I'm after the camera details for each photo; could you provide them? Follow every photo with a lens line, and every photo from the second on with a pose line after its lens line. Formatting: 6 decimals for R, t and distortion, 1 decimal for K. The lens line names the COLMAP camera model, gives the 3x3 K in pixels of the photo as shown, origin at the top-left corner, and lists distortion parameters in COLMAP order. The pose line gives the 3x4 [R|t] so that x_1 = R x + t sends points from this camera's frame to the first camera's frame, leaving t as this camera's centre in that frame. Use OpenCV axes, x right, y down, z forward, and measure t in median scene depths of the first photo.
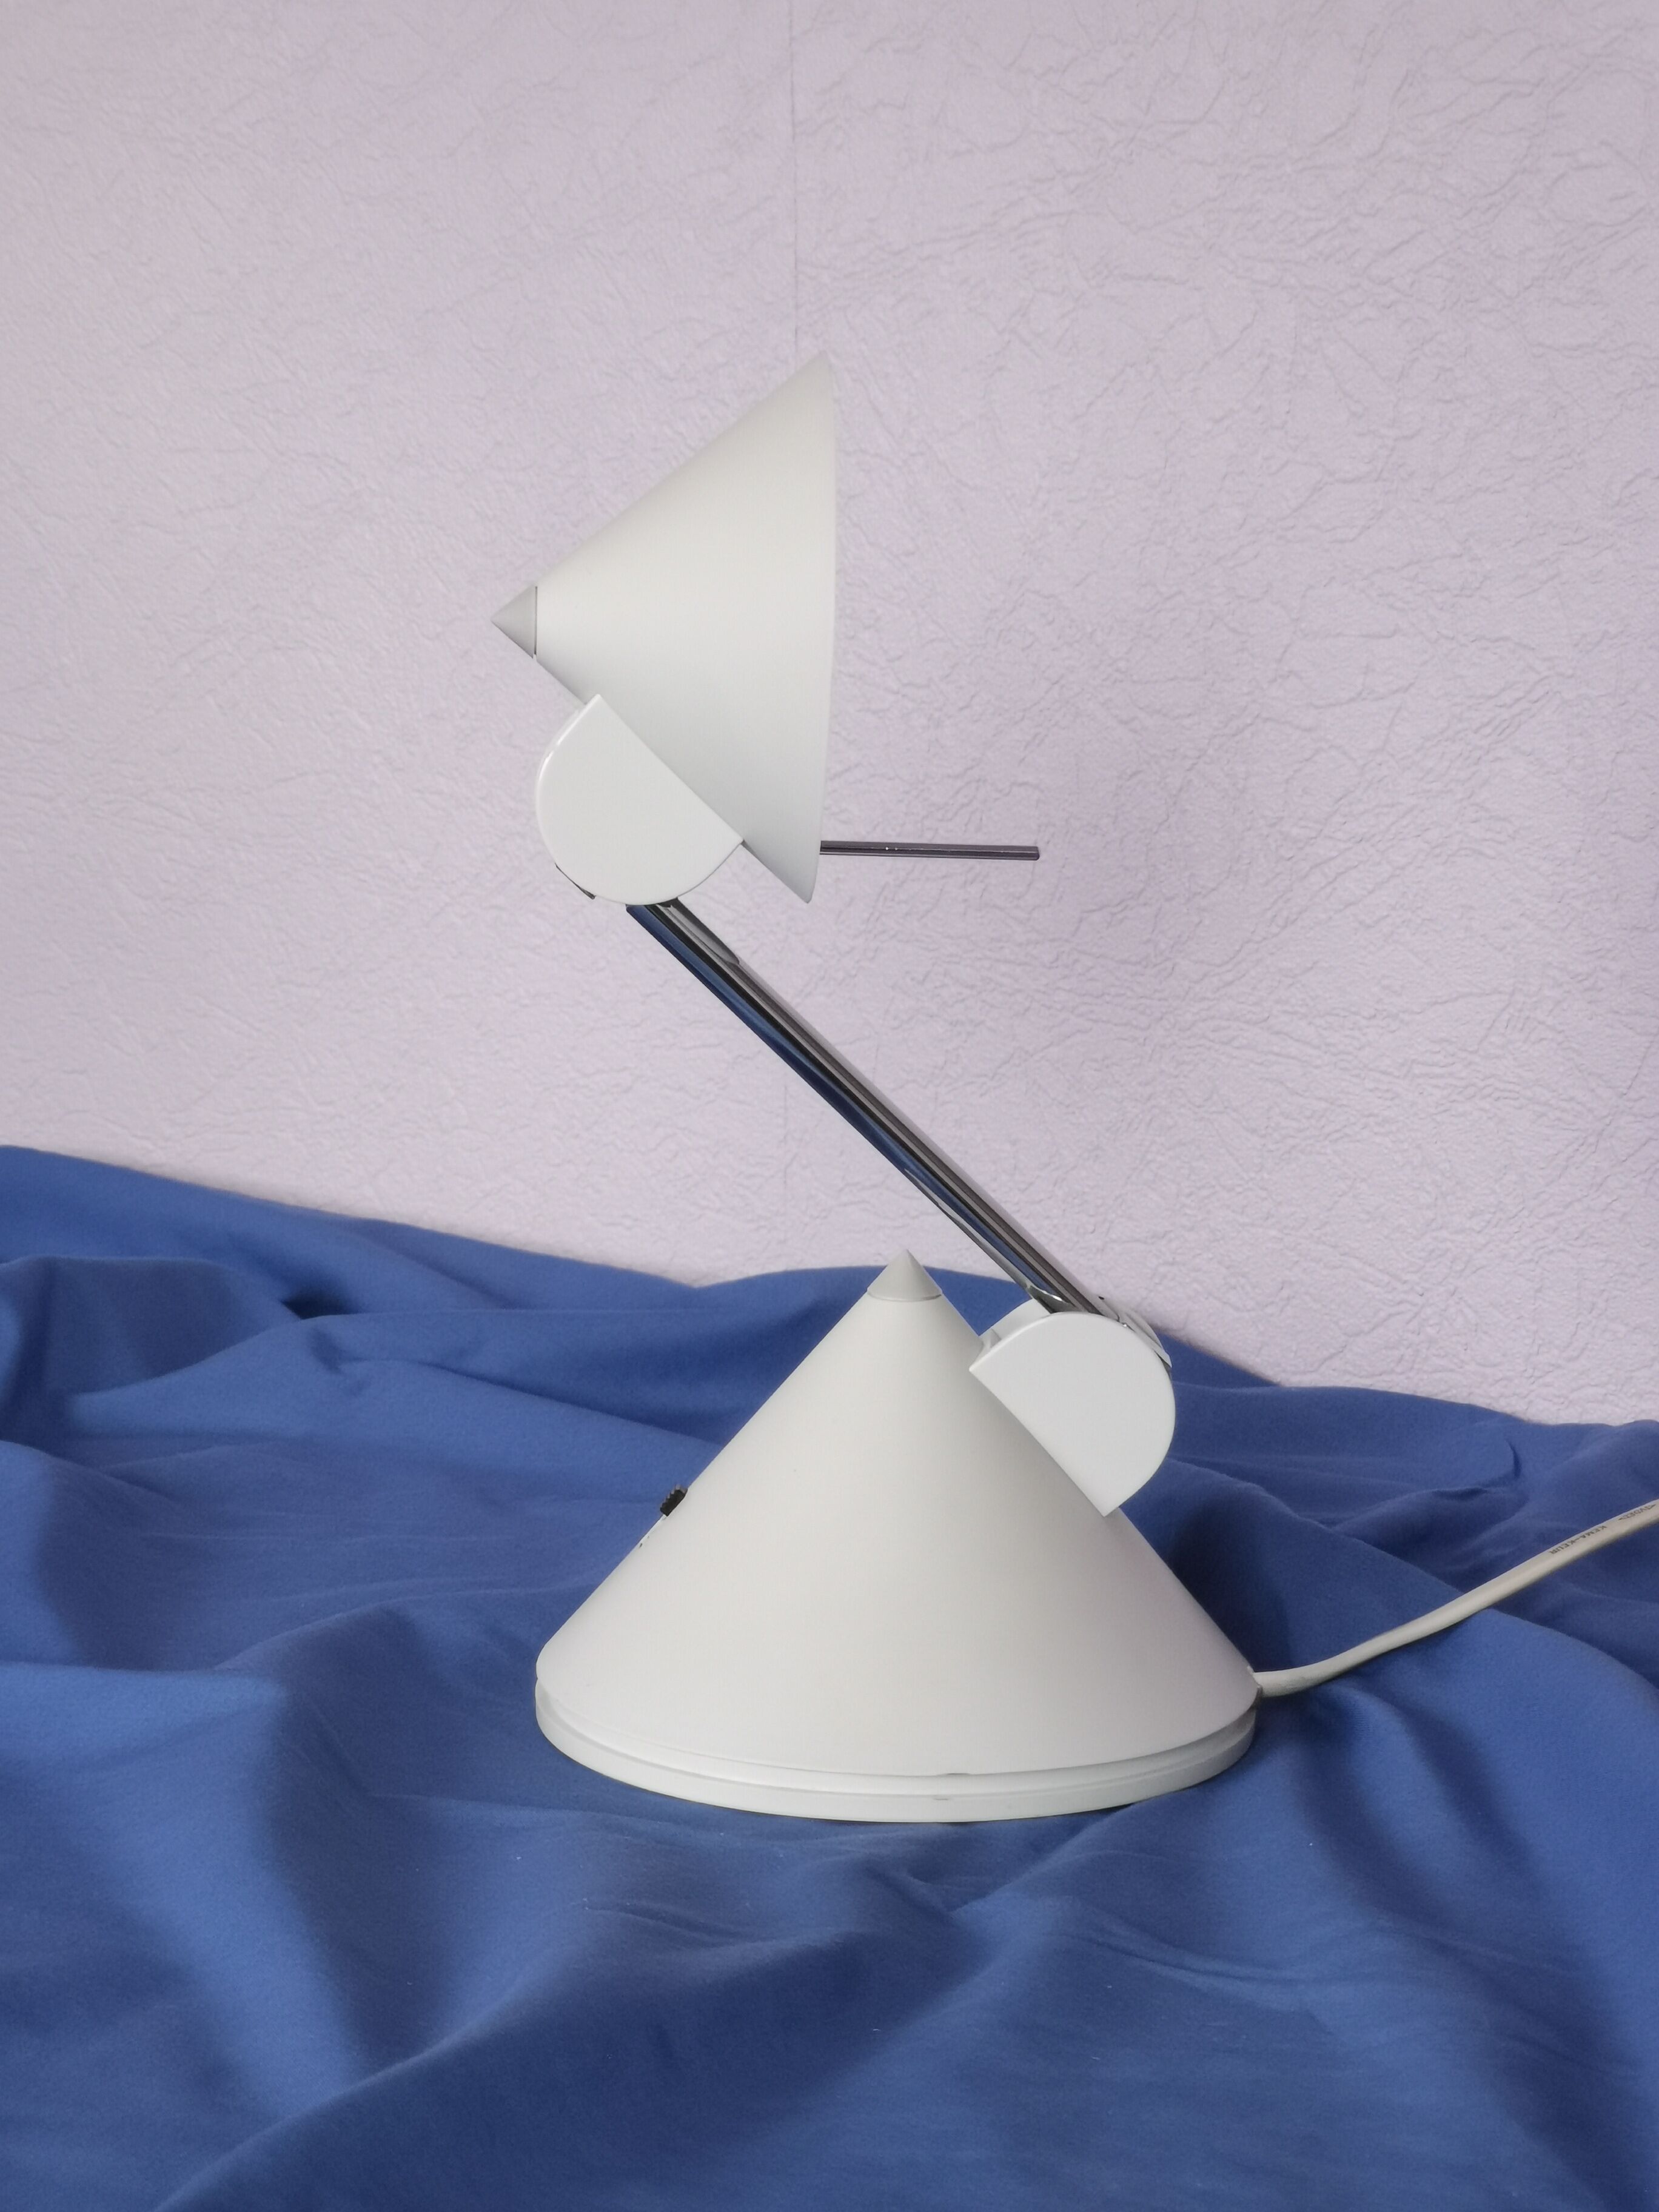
lens RADIAL K [[5328.3, 0, 761.8], [0, 5328.3, 1124.1], [0, 0, 1]] dist [0.388074, 0.000000]
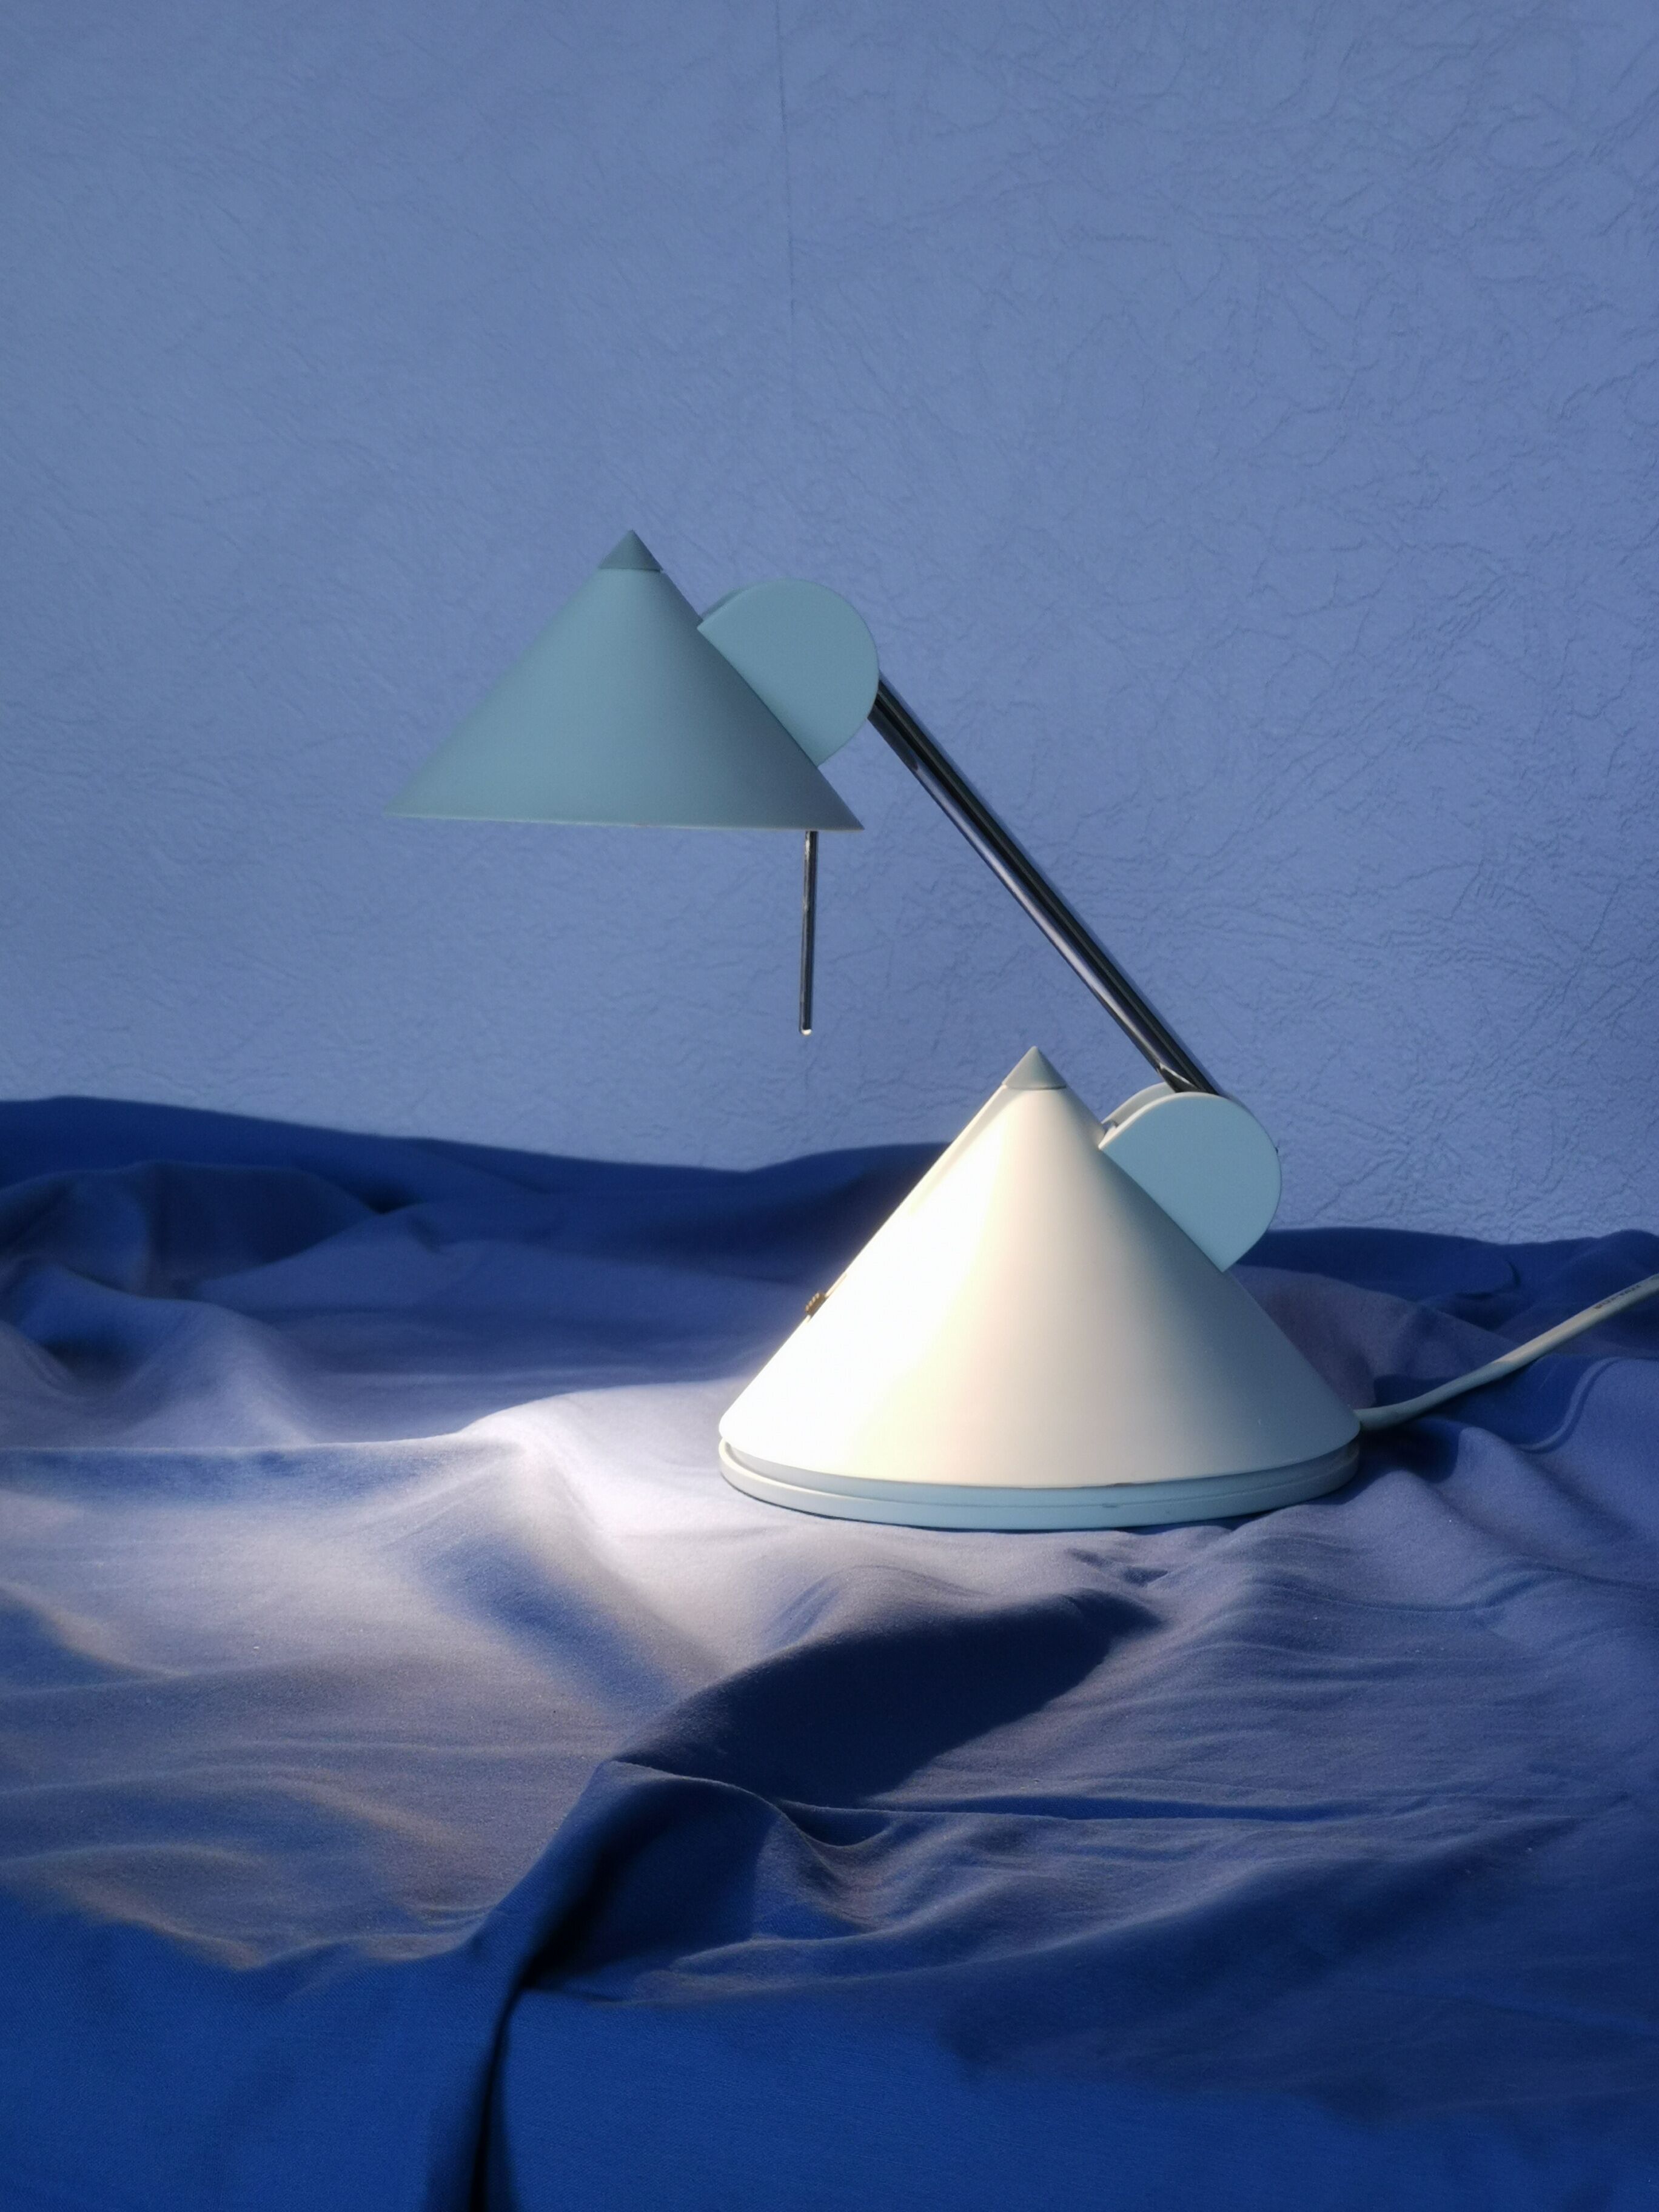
lens RADIAL K [[5328.3, 0, 781.5], [0, 5328.3, 1115.5], [0, 0, 1]] dist [0.388074, 0.000000]
pose [[0.996250, -0.040695, 0.076349, -0.089545], [0.043706, 0.998314, -0.038189, 0.062320], [-0.074666, 0.041383, 0.996350, -0.092464]]
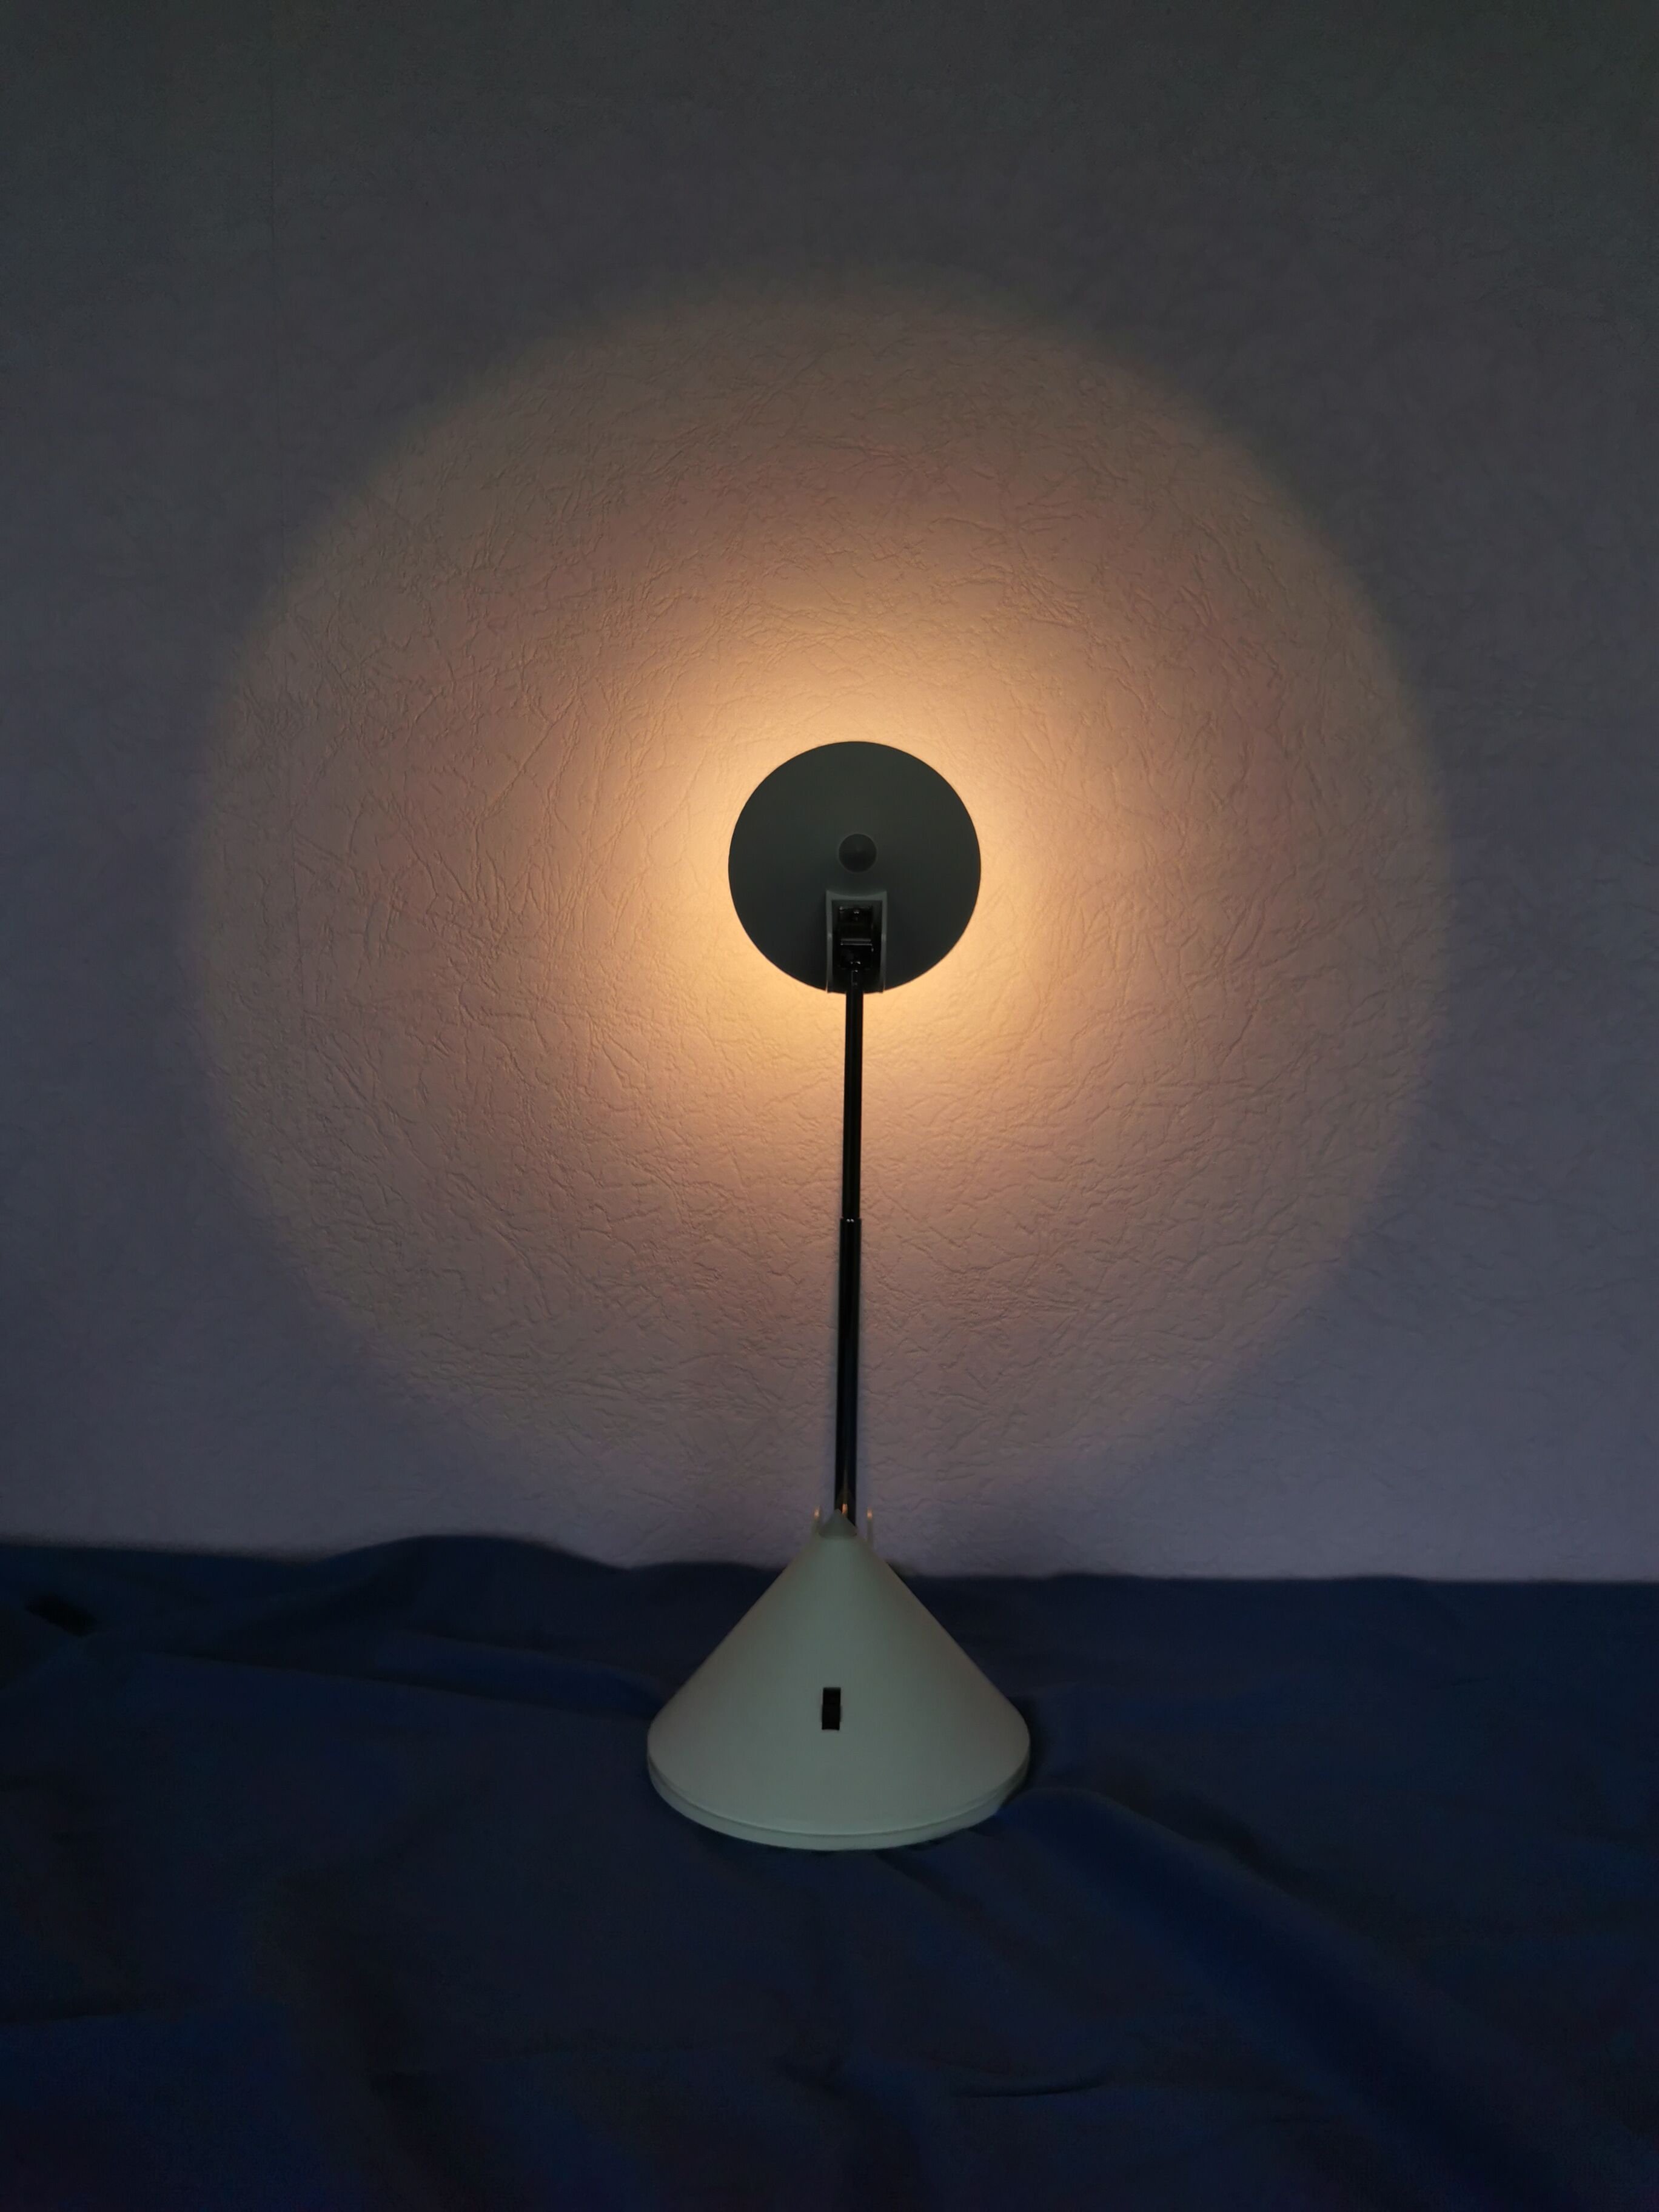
lens RADIAL K [[1750.0, 0, 838.4], [0, 1750.0, 1102.1], [0, 0, 1]] dist [0.027735, -0.028227]
pose [[0.875028, -0.049625, 0.481522, -0.133778], [0.104636, 0.990605, -0.088056, -0.054587], [-0.472628, 0.127436, 0.871999, 0.377819]]
